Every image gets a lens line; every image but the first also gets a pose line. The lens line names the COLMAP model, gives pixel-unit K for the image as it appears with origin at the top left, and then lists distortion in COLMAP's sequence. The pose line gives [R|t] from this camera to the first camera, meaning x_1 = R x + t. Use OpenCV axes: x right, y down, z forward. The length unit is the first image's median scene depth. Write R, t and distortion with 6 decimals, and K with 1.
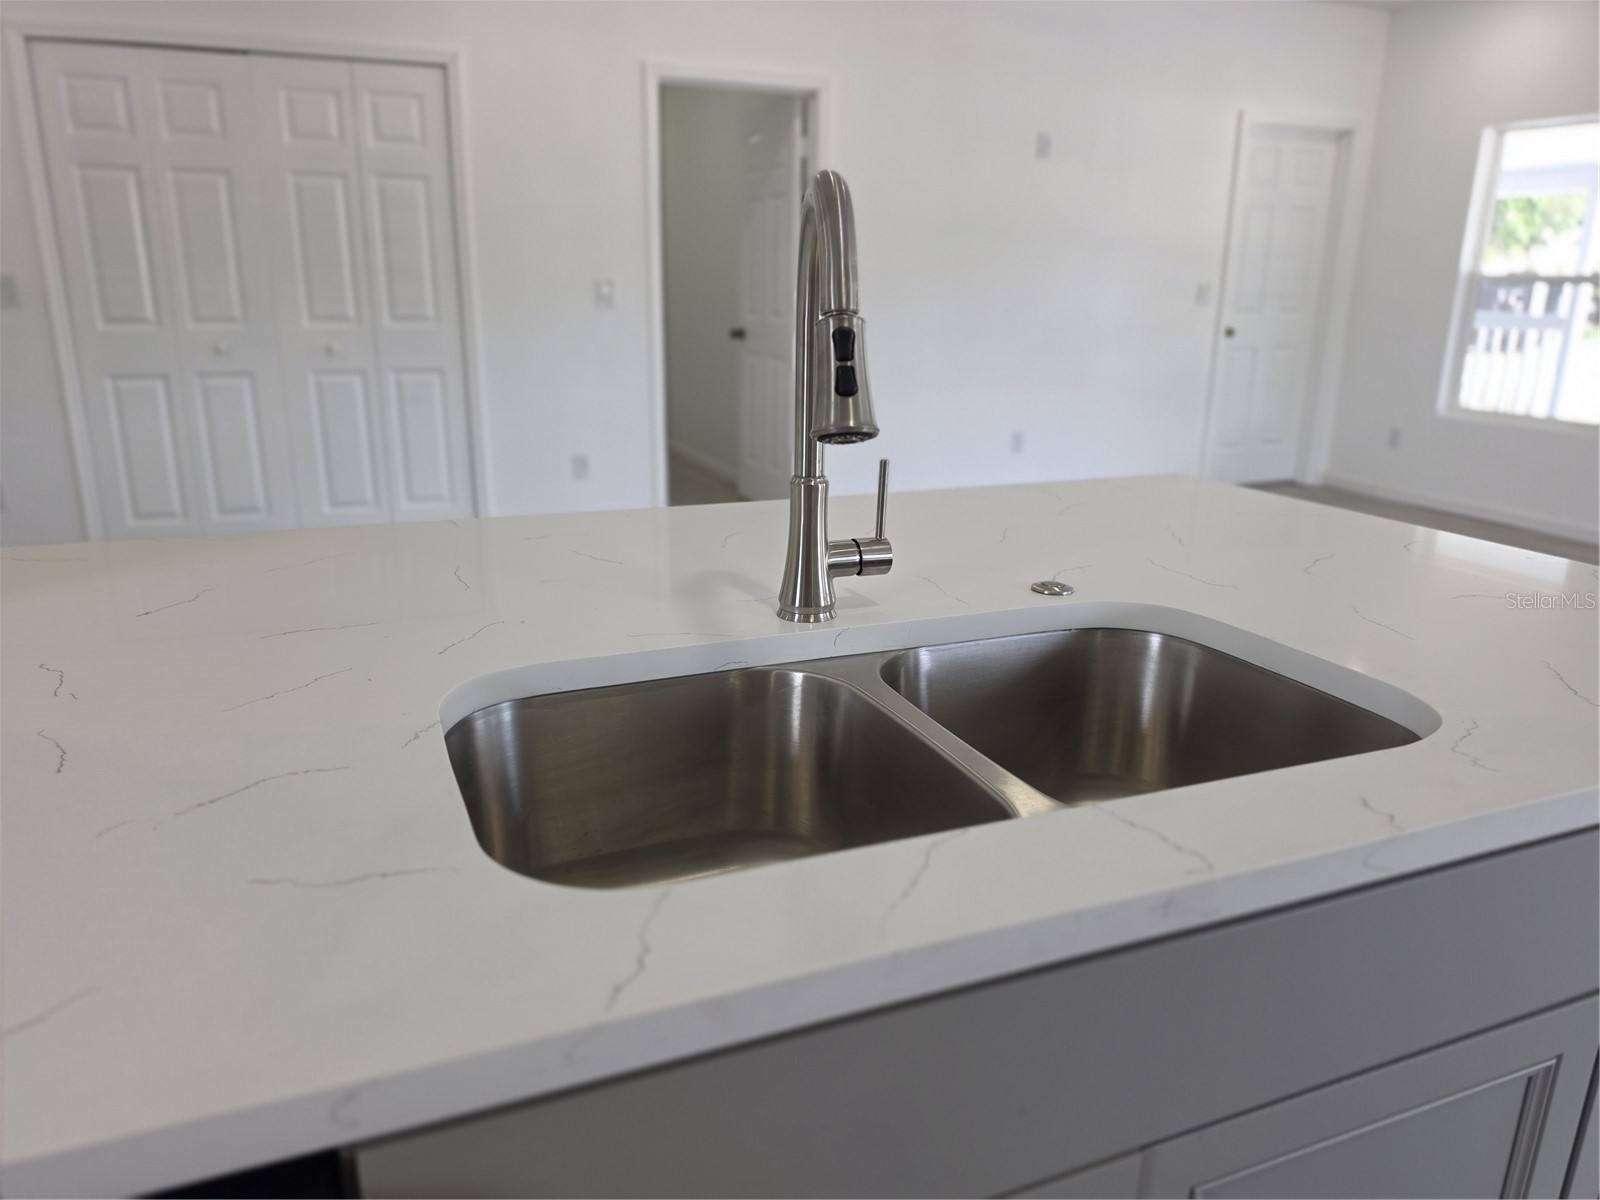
lens RADIAL K [[1130.9, 0, 800.0], [0, 1130.9, 600.0], [0, 0, 1]] dist [-0.000904, -0.009463]
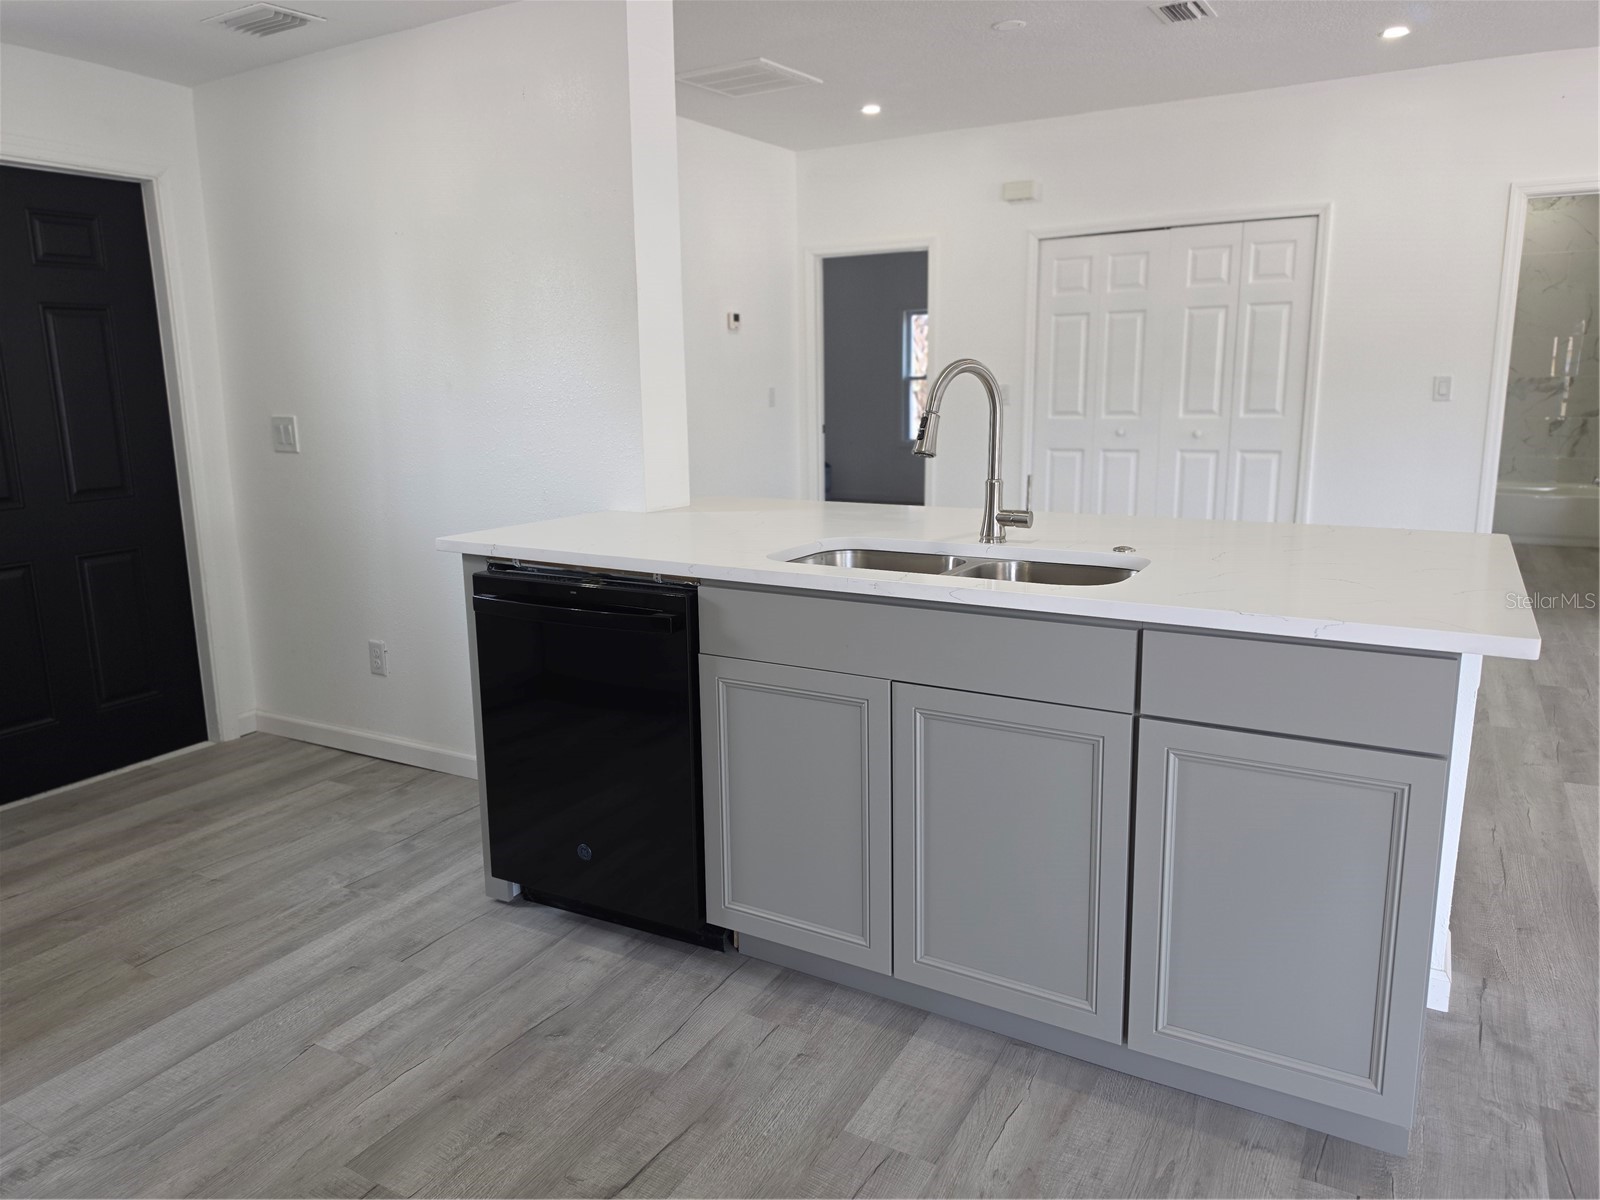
lens RADIAL K [[1130.9, 0, 800.0], [0, 1130.9, 600.0], [0, 0, 1]] dist [-0.000904, -0.009463]
pose [[0.605923, 0.129227, -0.784957, 0.394557], [-0.190174, 0.981639, 0.014807, 0.042691], [0.772458, 0.140307, 0.619373, -0.174371]]
